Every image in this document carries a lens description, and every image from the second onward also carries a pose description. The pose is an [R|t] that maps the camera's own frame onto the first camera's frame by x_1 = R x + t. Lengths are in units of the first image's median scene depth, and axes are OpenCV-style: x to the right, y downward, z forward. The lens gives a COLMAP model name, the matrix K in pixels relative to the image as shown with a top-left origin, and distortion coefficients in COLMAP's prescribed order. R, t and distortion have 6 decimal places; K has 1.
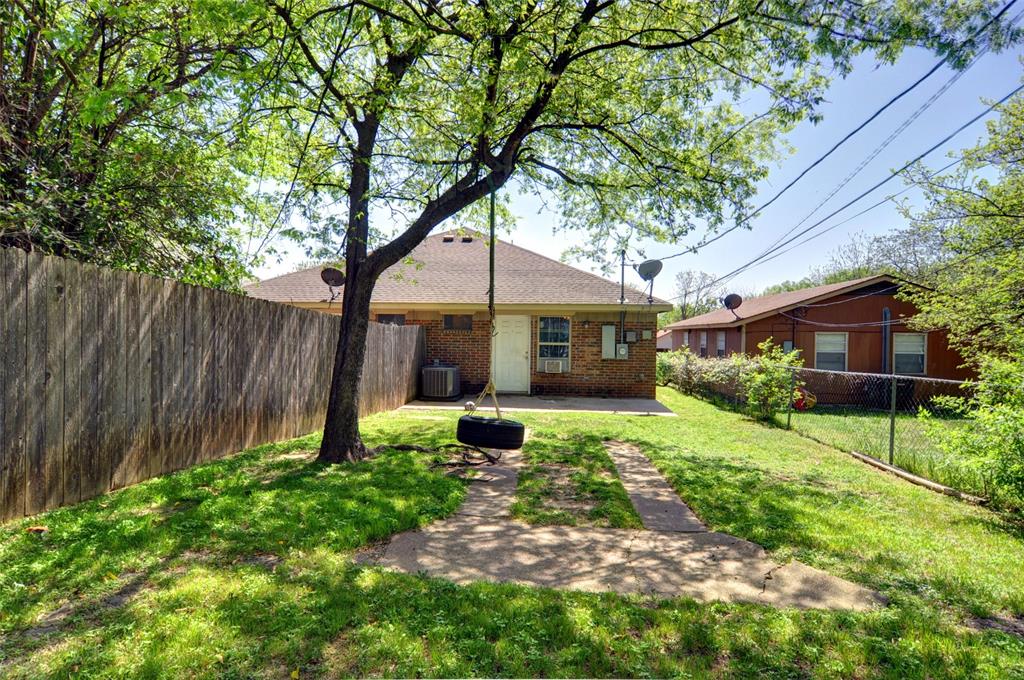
lens RADIAL K [[549.7, 0, 512.0], [0, 549.7, 340.0], [0, 0, 1]] dist [-0.003783, 0.001162]
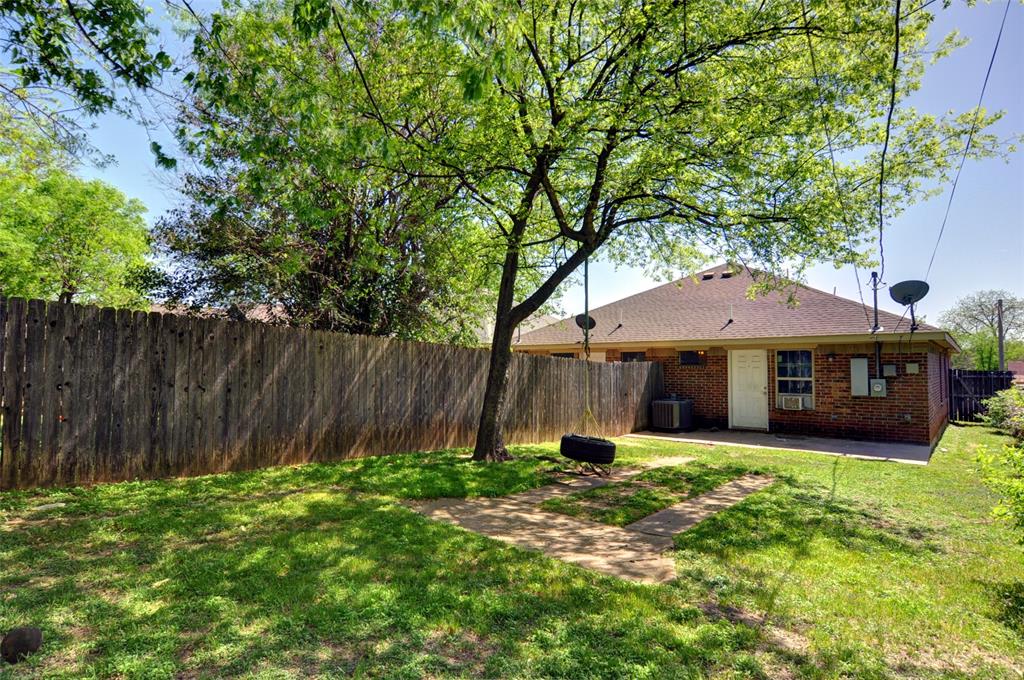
lens RADIAL K [[549.7, 0, 512.0], [0, 549.7, 340.0], [0, 0, 1]] dist [-0.003783, 0.001162]
pose [[0.814195, -0.038651, -0.579303, 0.266533], [0.000150, 0.997796, -0.066362, 0.003332], [0.580591, 0.053945, 0.812406, -0.054620]]
